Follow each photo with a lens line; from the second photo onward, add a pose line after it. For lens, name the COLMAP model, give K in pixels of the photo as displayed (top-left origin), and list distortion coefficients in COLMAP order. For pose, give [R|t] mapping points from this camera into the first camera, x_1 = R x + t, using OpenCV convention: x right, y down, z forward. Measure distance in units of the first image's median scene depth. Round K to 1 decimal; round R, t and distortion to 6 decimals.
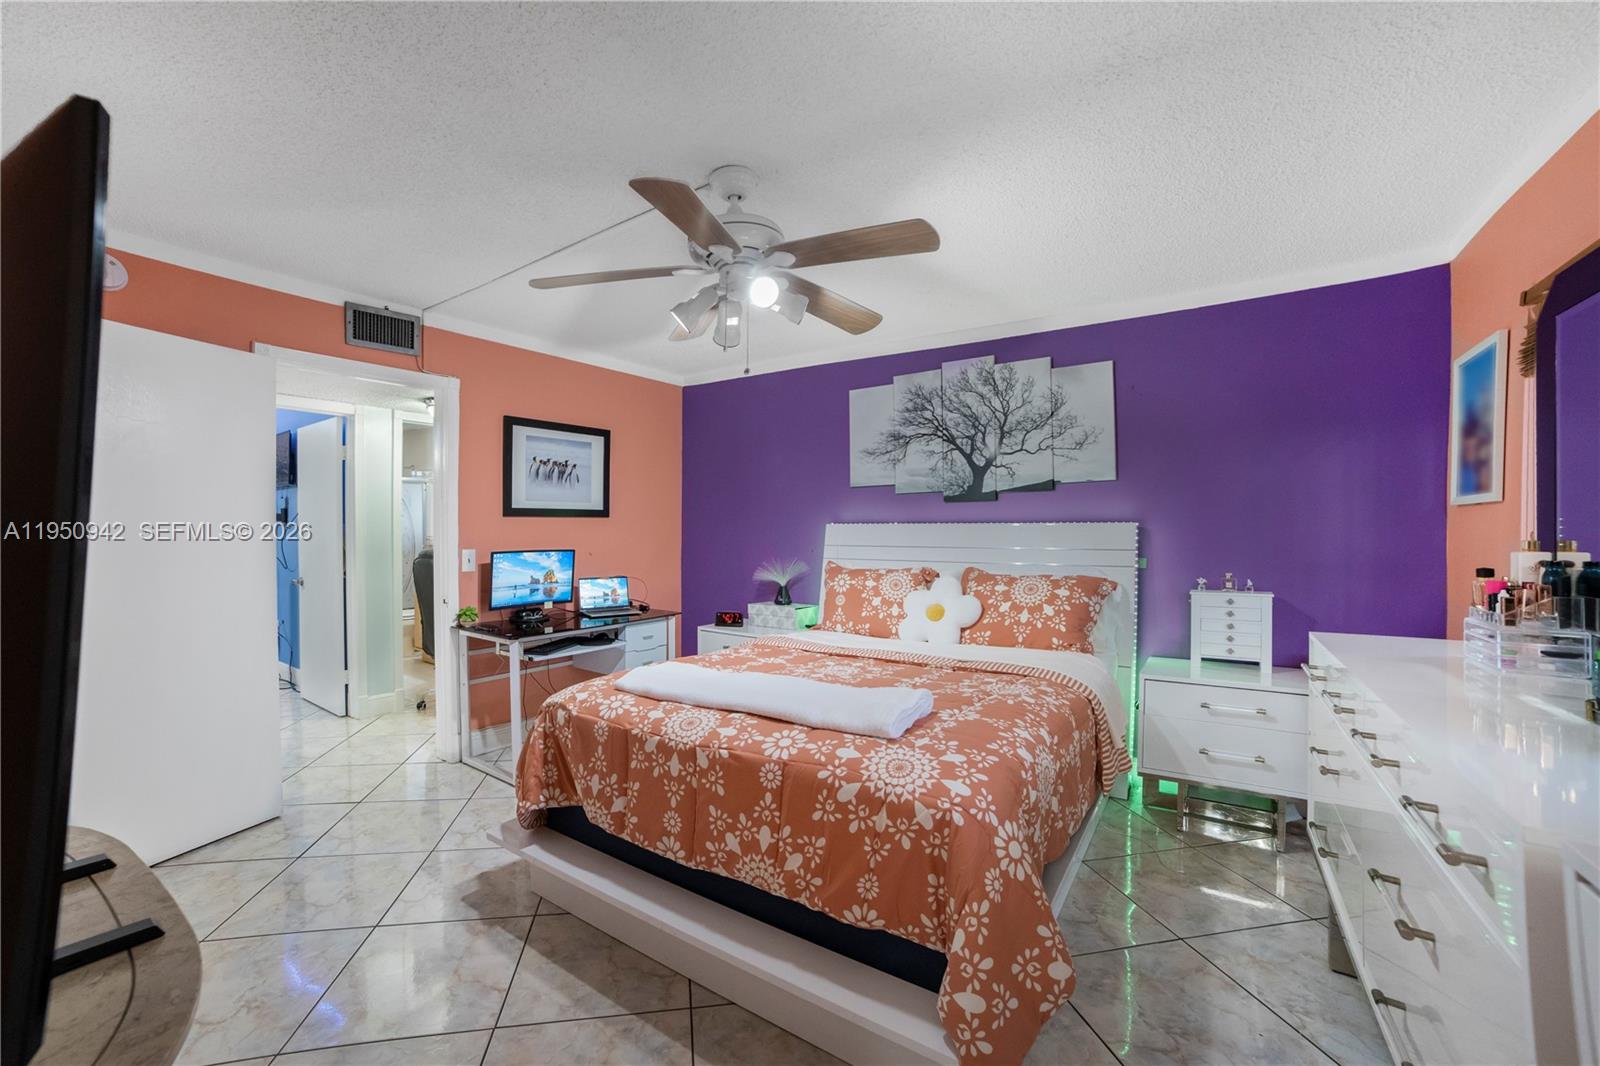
lens RADIAL K [[654.8, 0, 800.0], [0, 654.8, 533.0], [0, 0, 1]] dist [-0.096678, 0.032407]
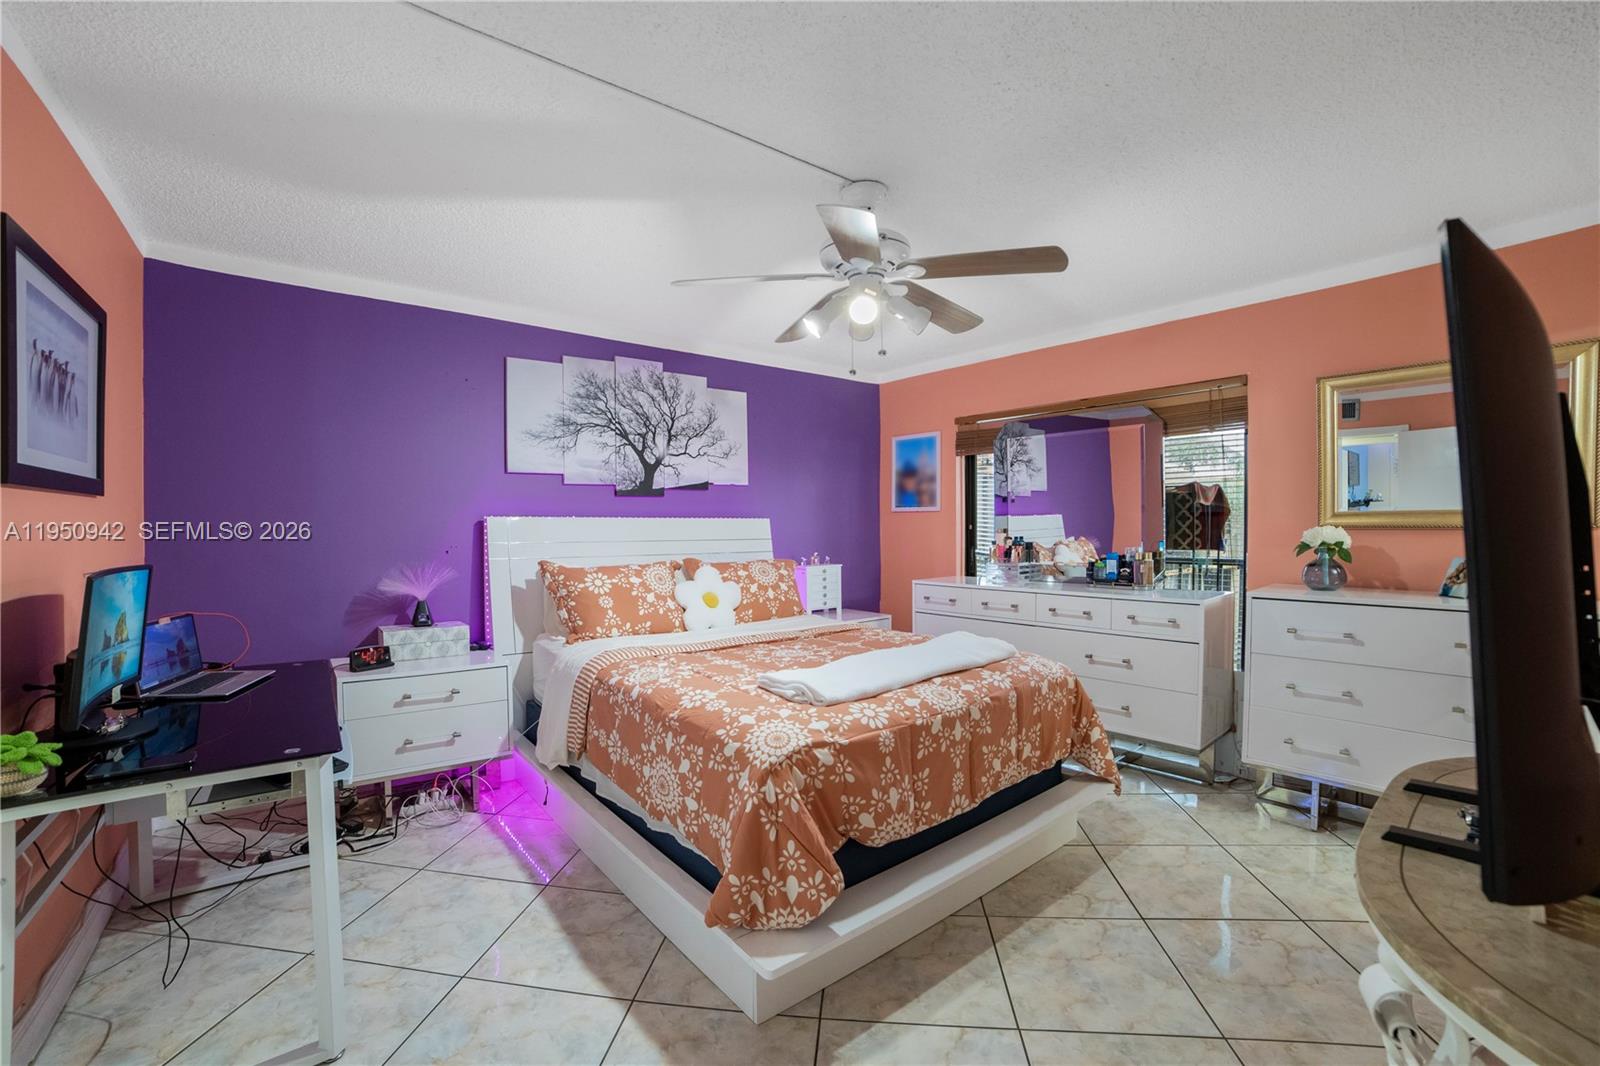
lens RADIAL K [[654.8, 0, 800.0], [0, 654.8, 533.0], [0, 0, 1]] dist [-0.096678, 0.032407]
pose [[0.289318, -0.013538, 0.957137, -0.676773], [0.005515, 0.999907, 0.012476, -0.002276], [-0.957217, 0.001669, 0.289366, 0.465798]]
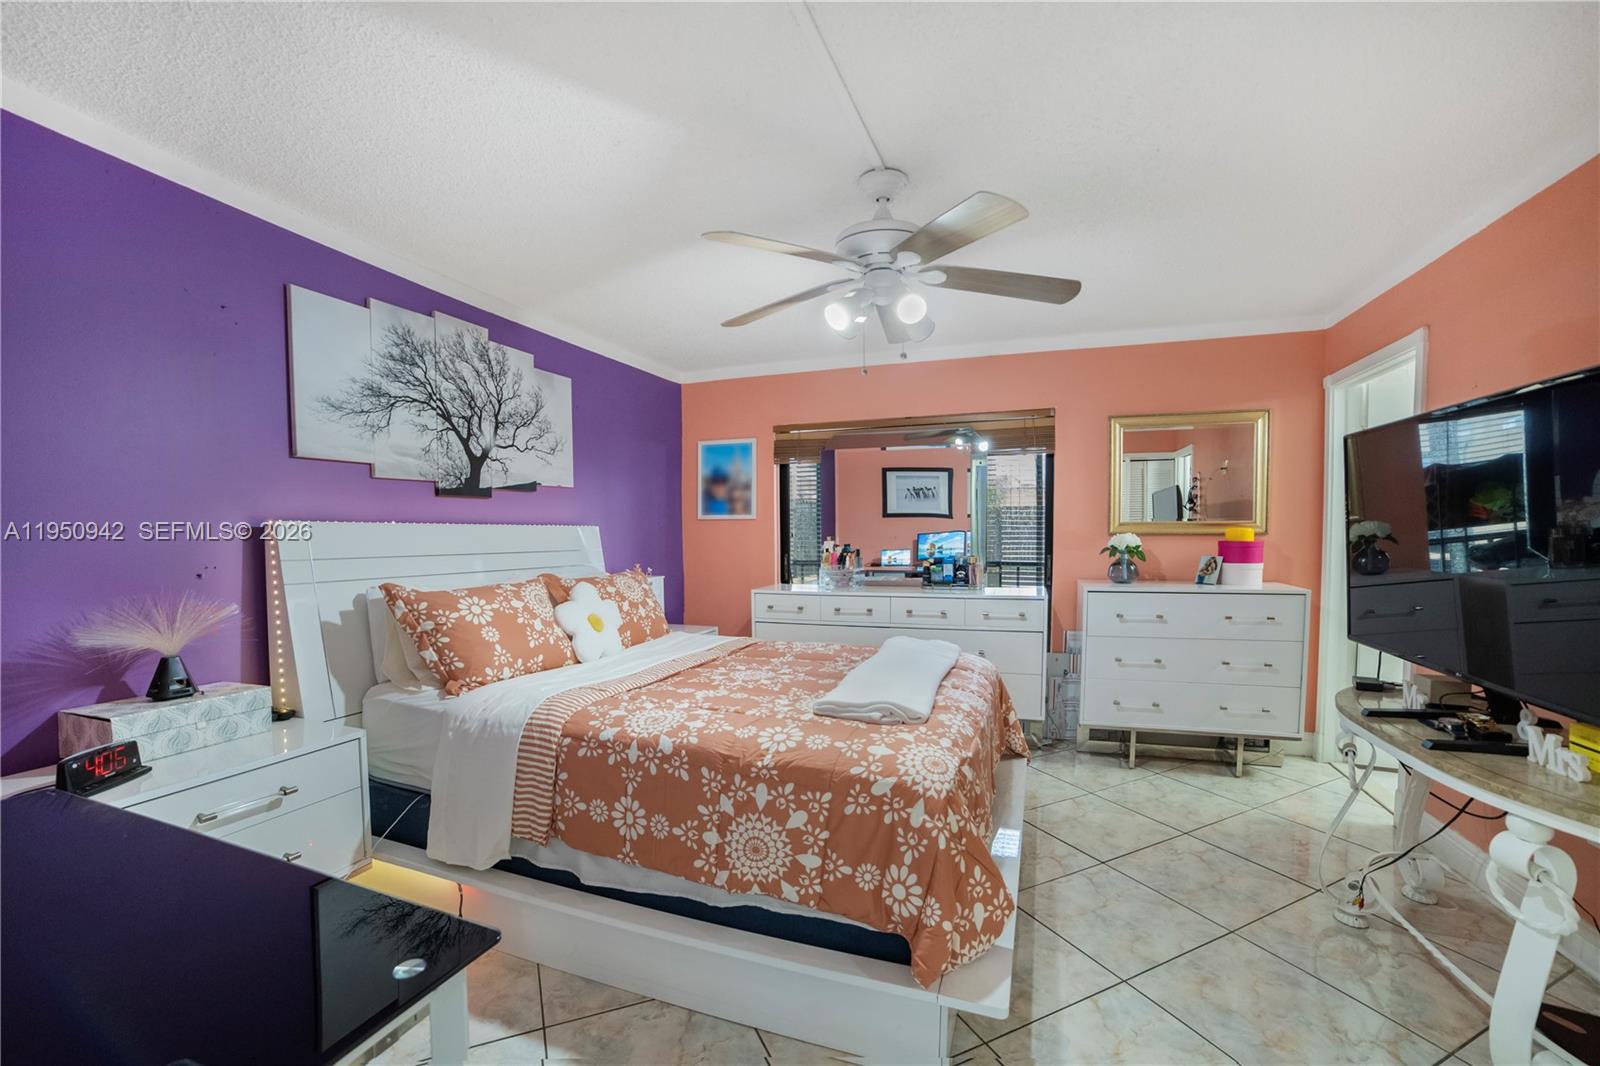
lens RADIAL K [[651.8, 0, 789.8], [0, 651.8, 559.2], [0, 0, 1]] dist [-0.097486, 0.049724]
pose [[-0.228148, -0.039309, 0.972833, -0.623219], [0.006327, 0.999104, 0.041854, -0.002423], [-0.973606, 0.015704, -0.227695, 0.805953]]
